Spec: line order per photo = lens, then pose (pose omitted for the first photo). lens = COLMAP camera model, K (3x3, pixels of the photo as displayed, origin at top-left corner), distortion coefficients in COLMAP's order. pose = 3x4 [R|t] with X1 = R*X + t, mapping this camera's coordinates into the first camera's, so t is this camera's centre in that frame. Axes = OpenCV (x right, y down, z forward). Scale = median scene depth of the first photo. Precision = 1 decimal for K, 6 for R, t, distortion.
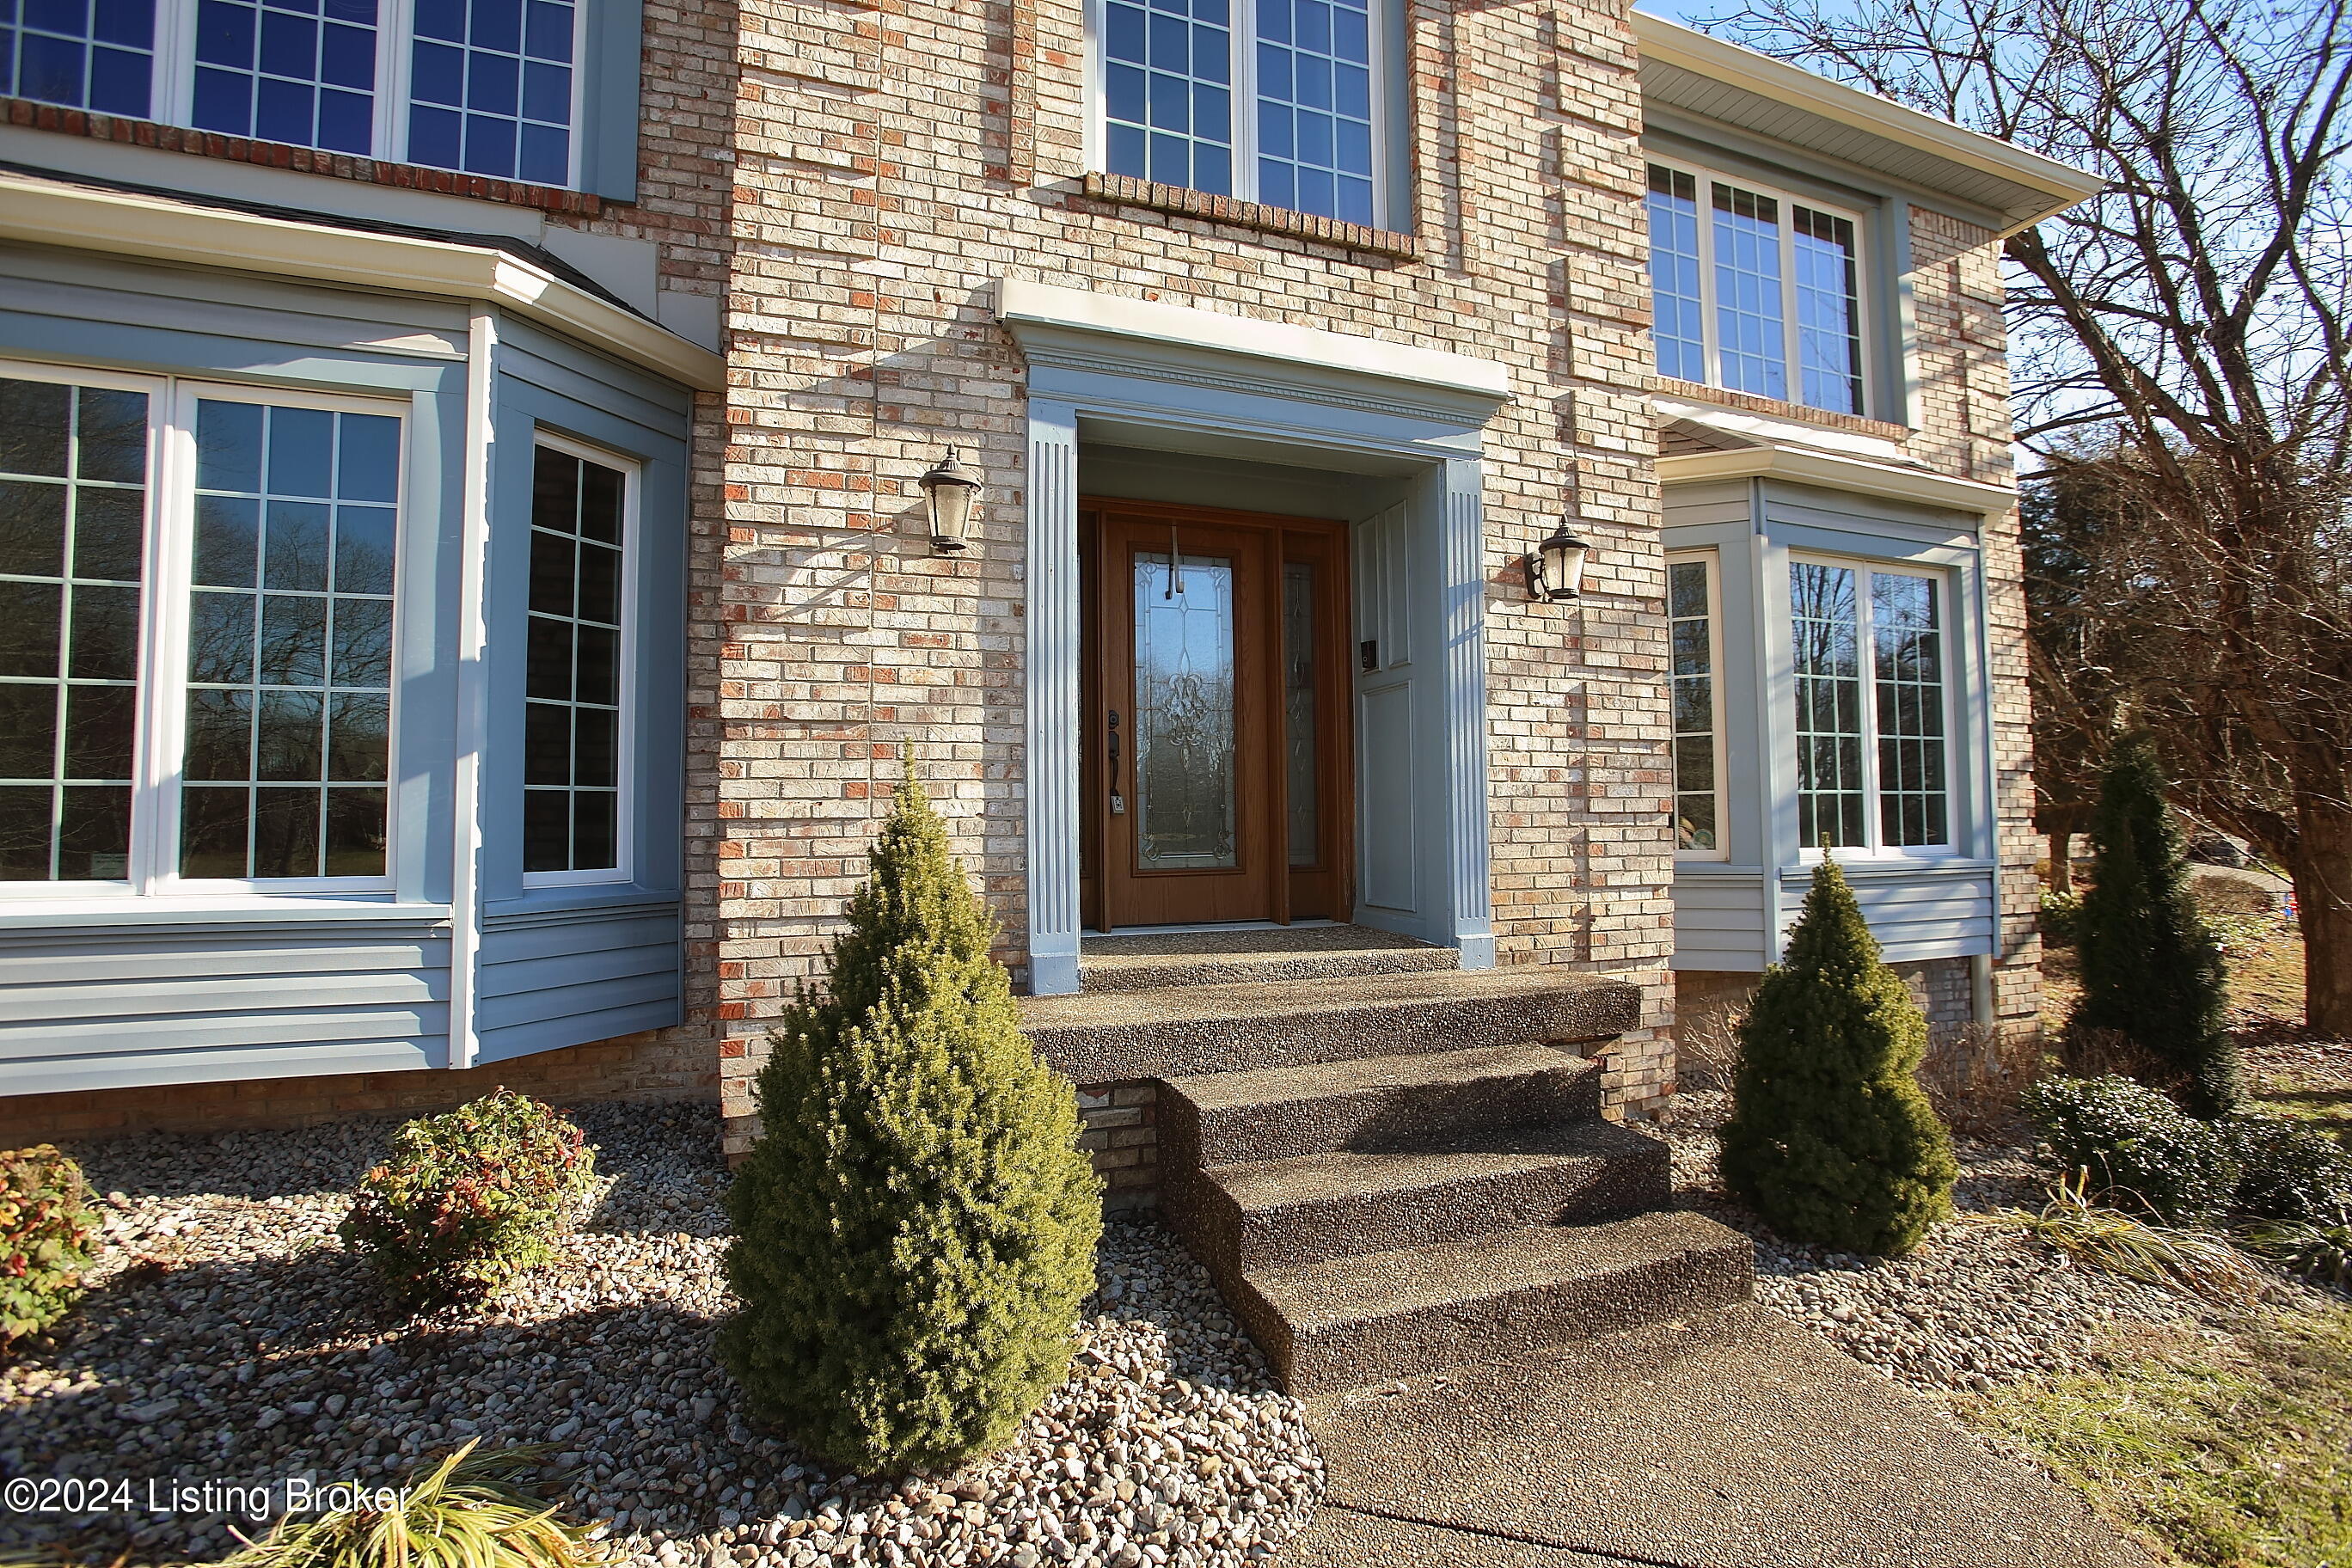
lens RADIAL K [[1099.7, 0, 1186.5], [0, 1099.7, 763.0], [0, 0, 1]] dist [-0.063267, 0.021393]
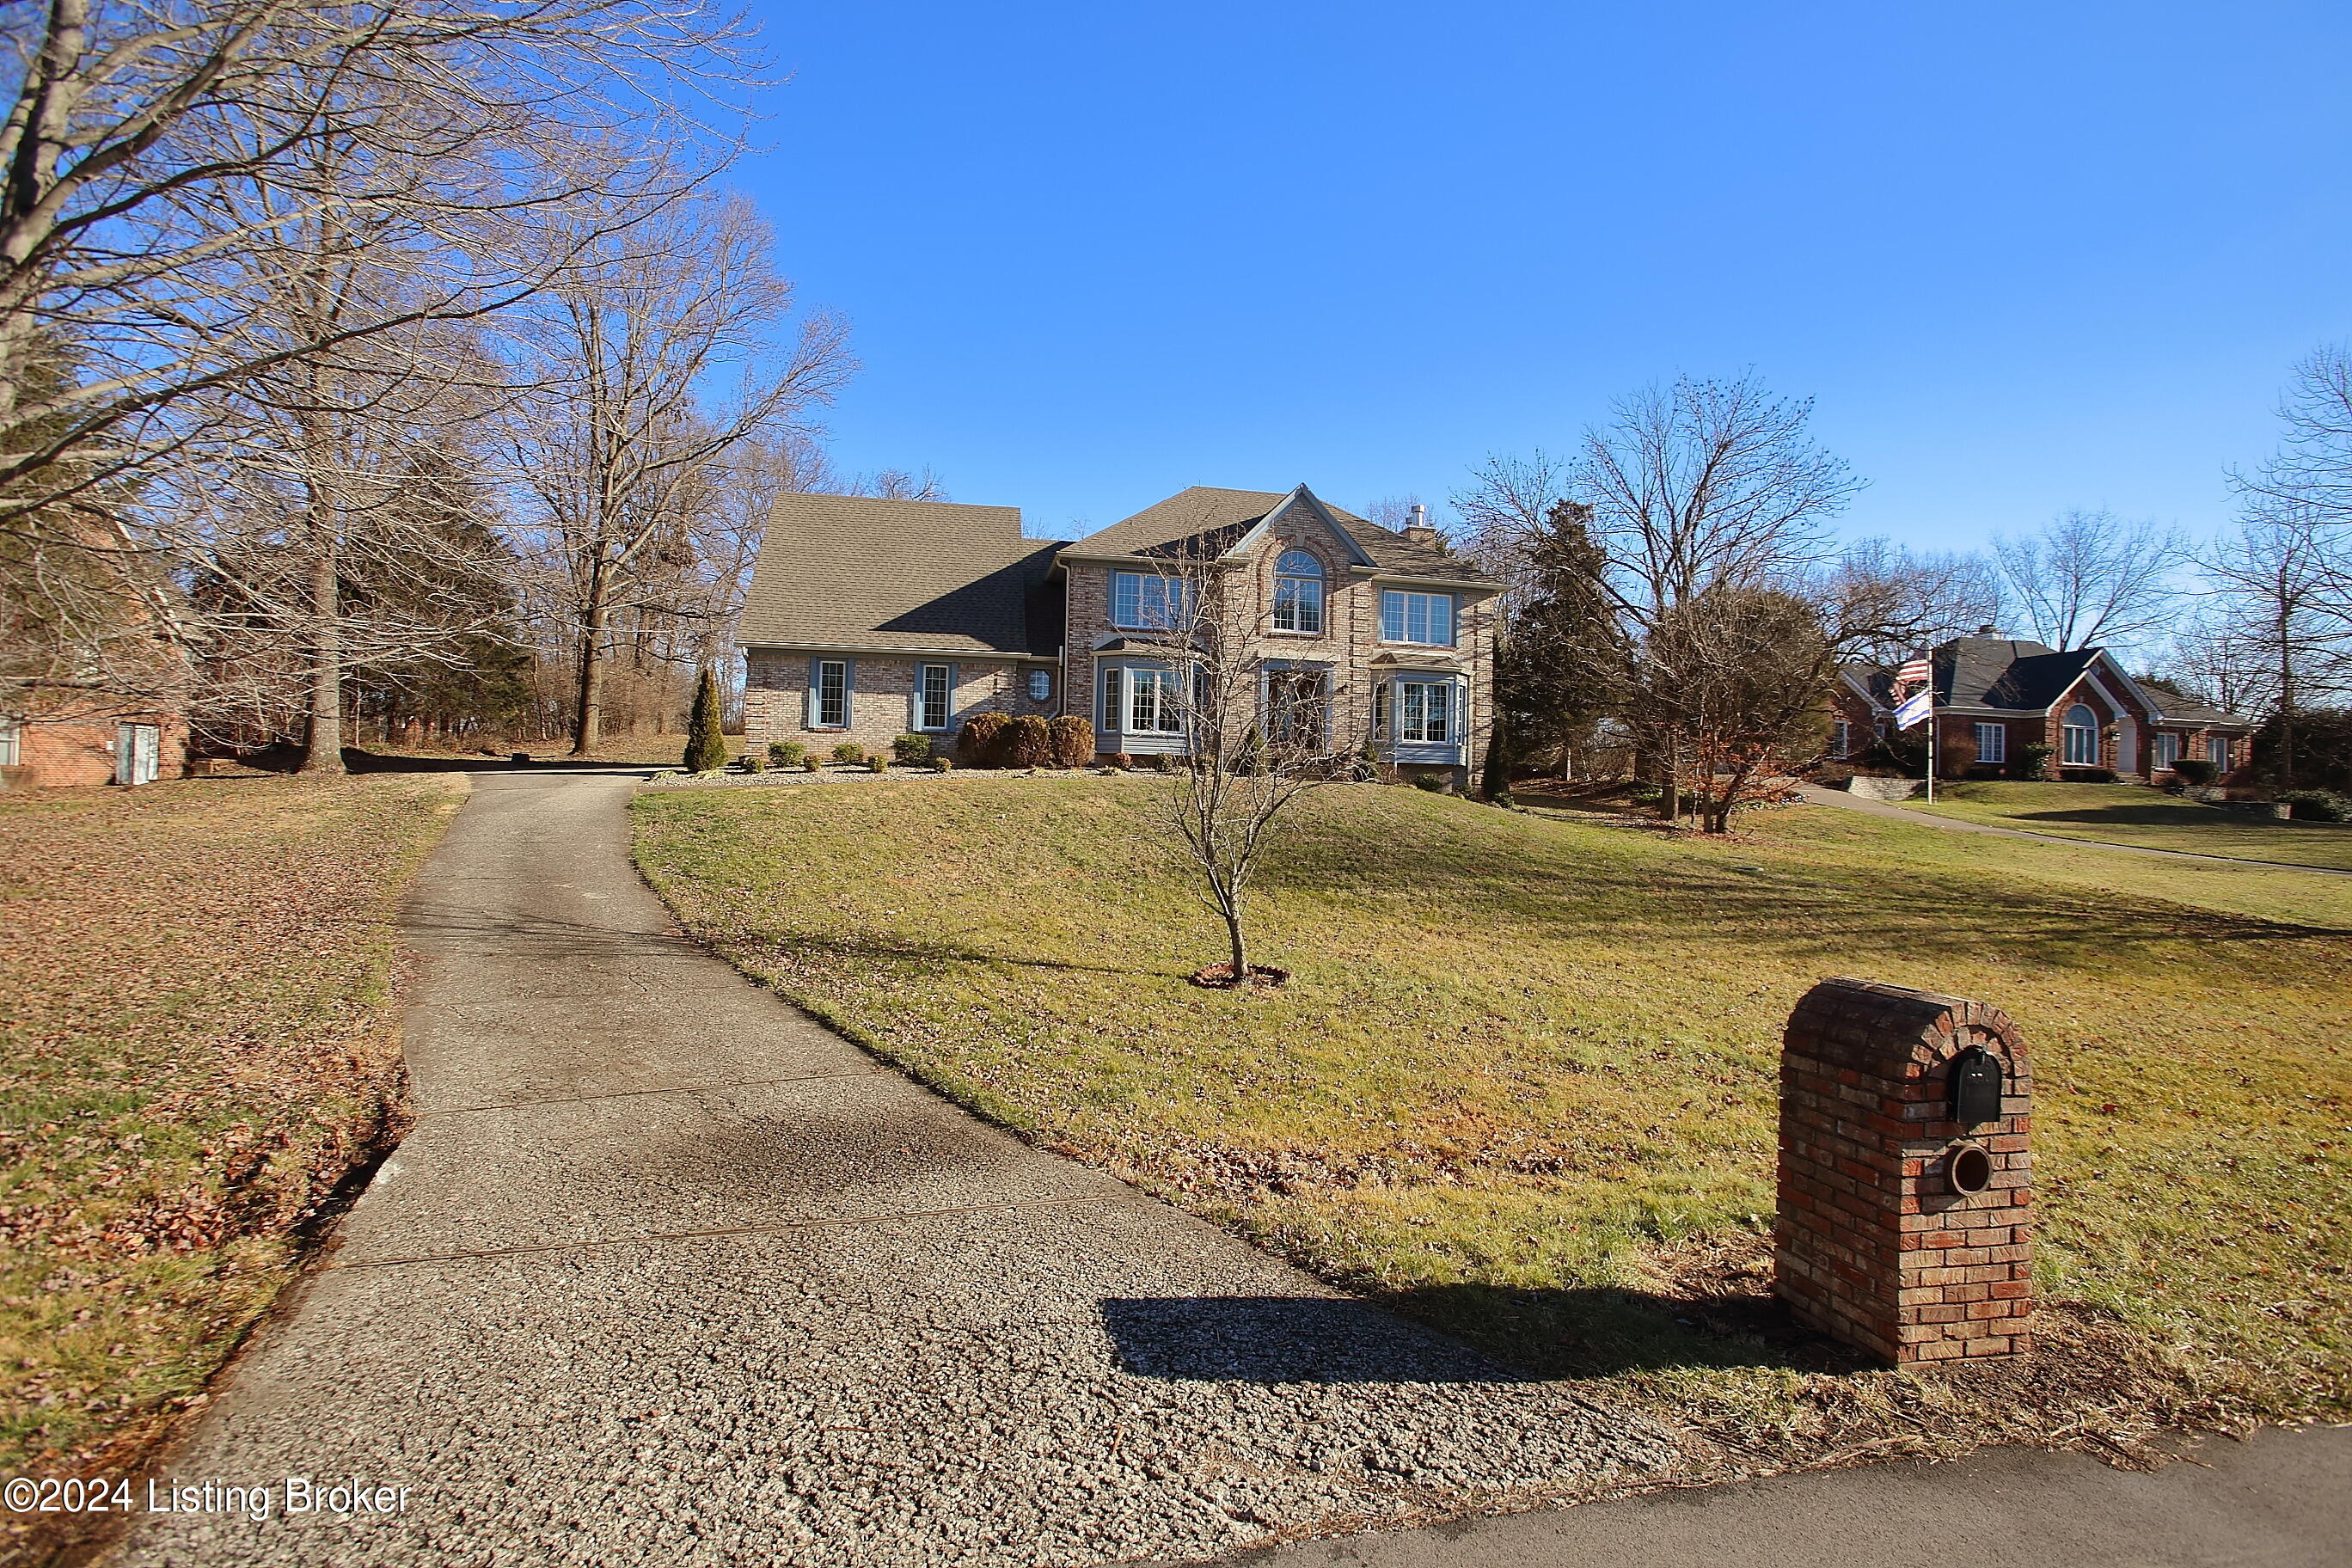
lens RADIAL K [[1099.7, 0, 1182.3], [0, 1099.7, 761.5], [0, 0, 1]] dist [-0.063267, 0.021393]
pose [[0.988659, 0.030695, -0.147010, 0.404730], [-0.025805, 0.999052, 0.035057, 0.037382], [0.147947, -0.030866, 0.988514, -6.031523]]
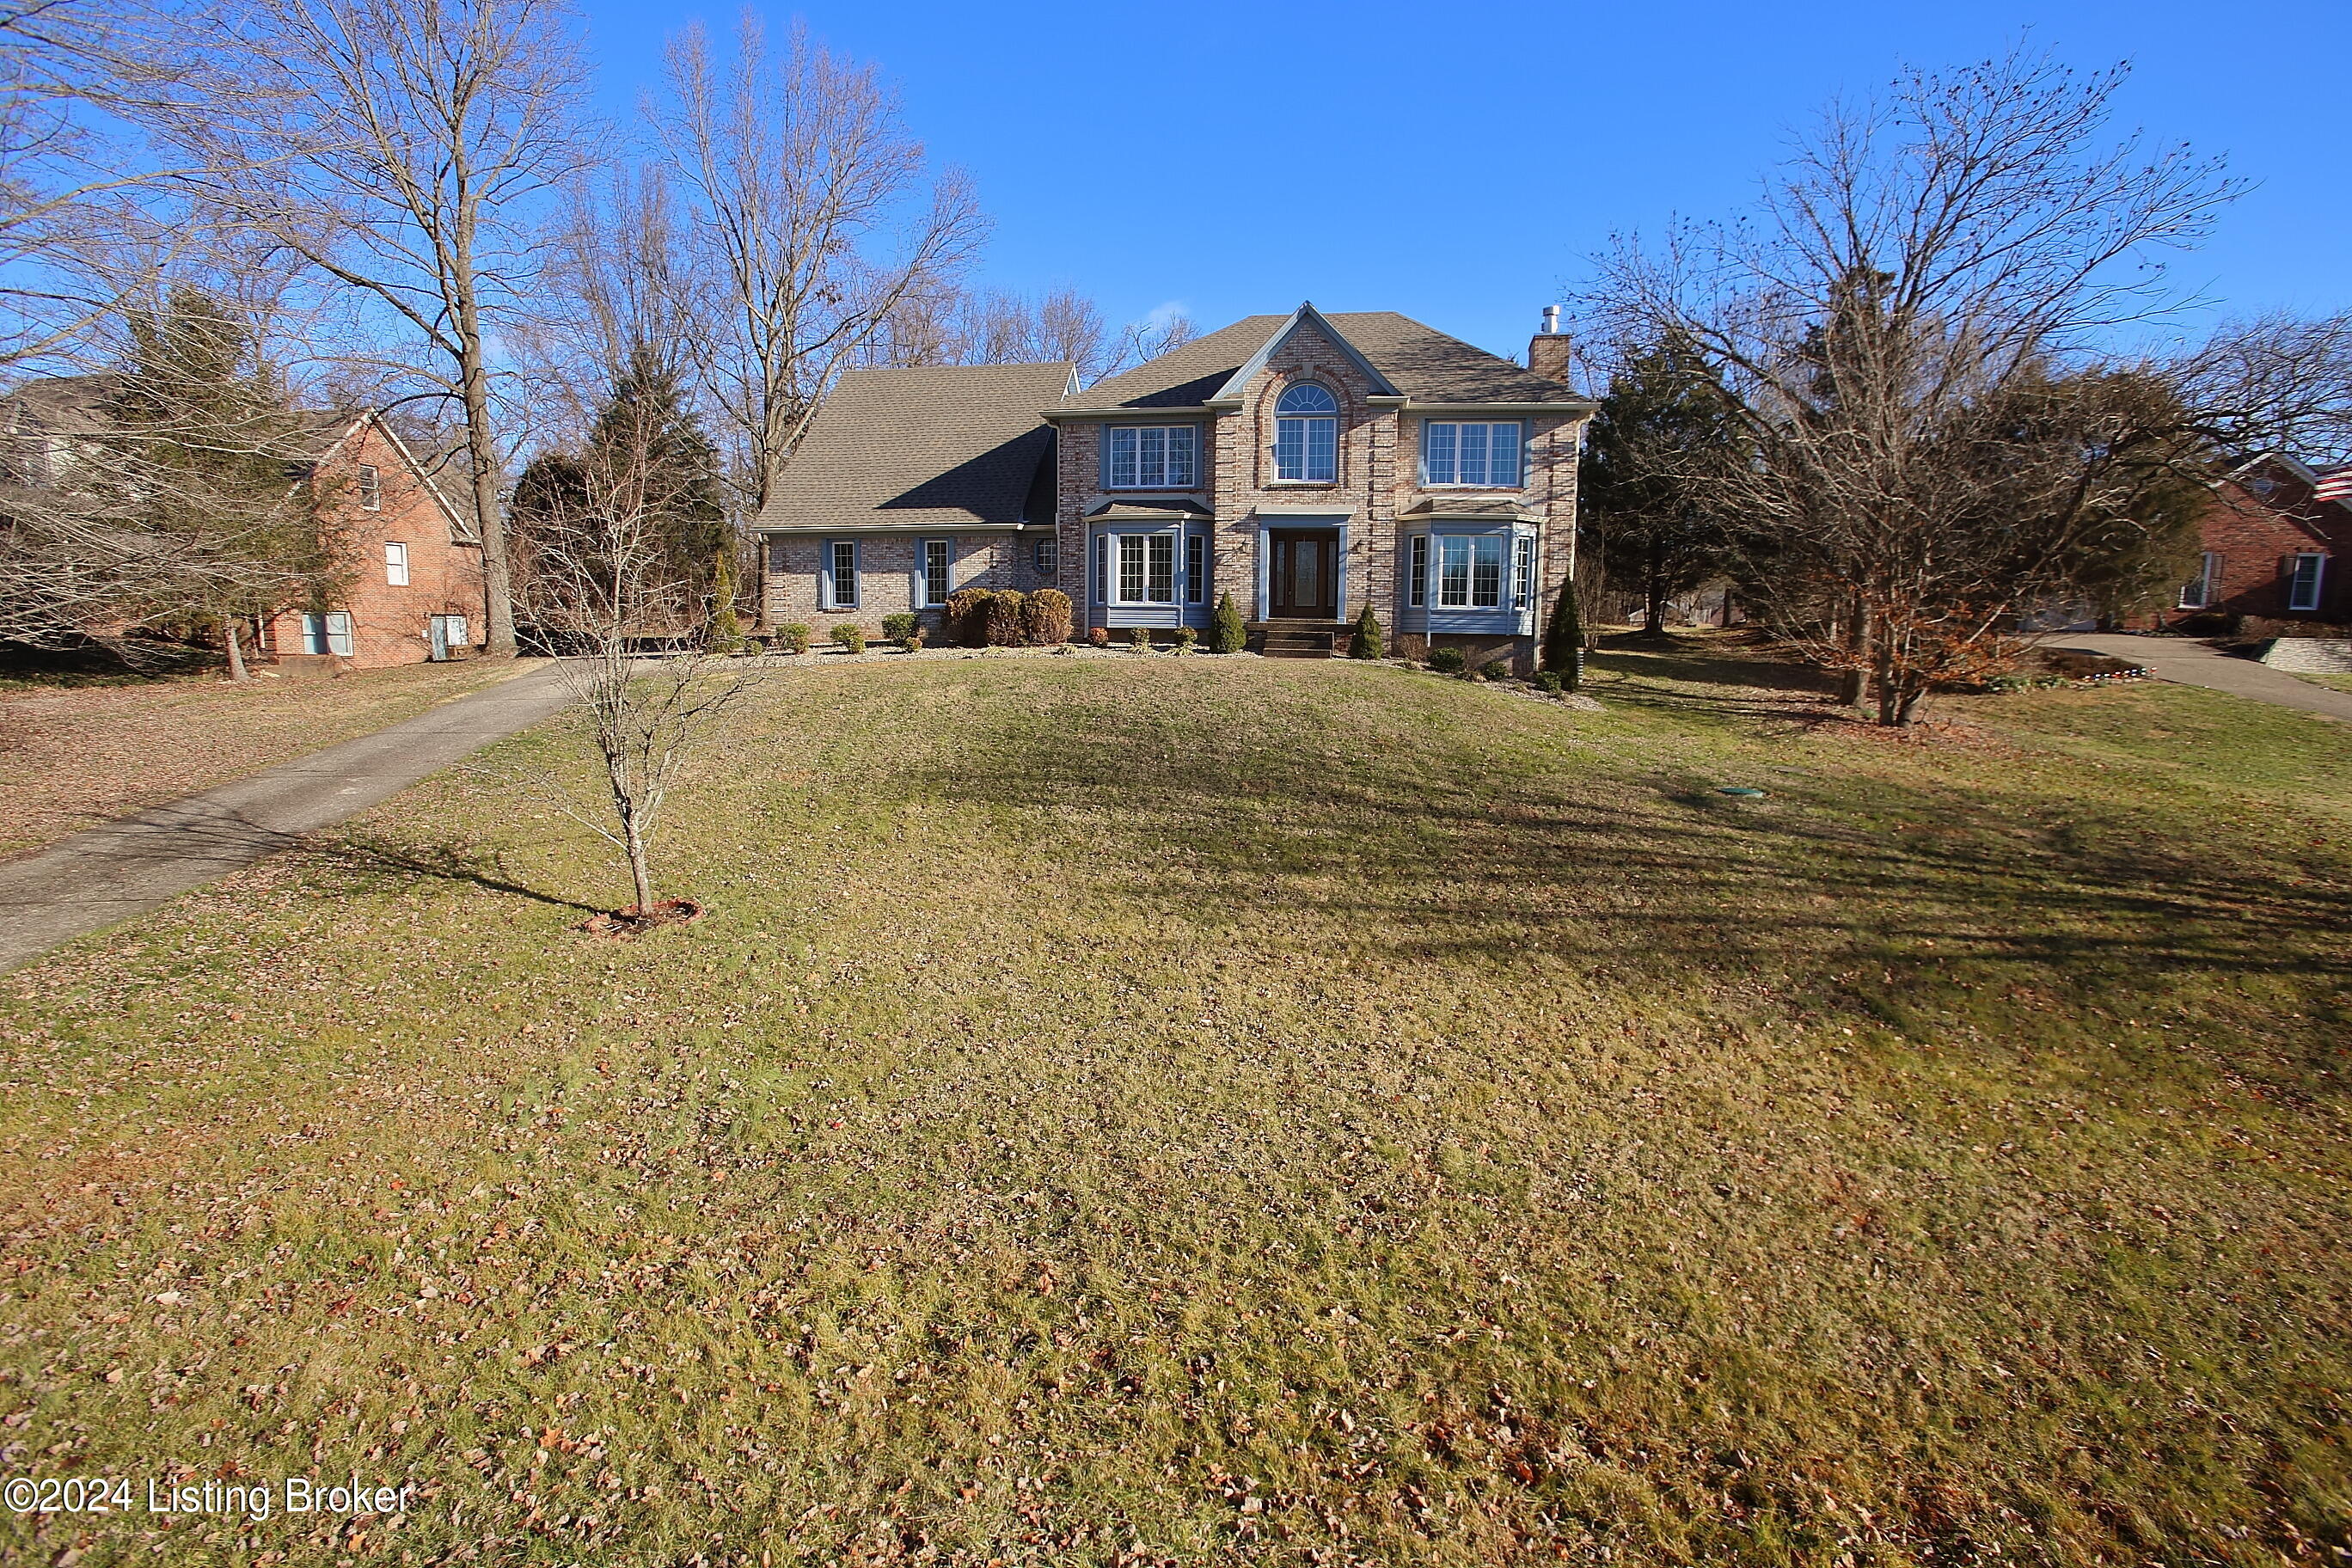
lens RADIAL K [[1099.7, 0, 1182.9], [0, 1099.7, 770.0], [0, 0, 1]] dist [-0.063267, 0.021393]
pose [[0.862680, 0.084718, -0.498604, 2.645145], [0.008954, 0.983158, 0.182541, -0.111201], [0.505671, -0.161938, 0.847392, -4.622381]]
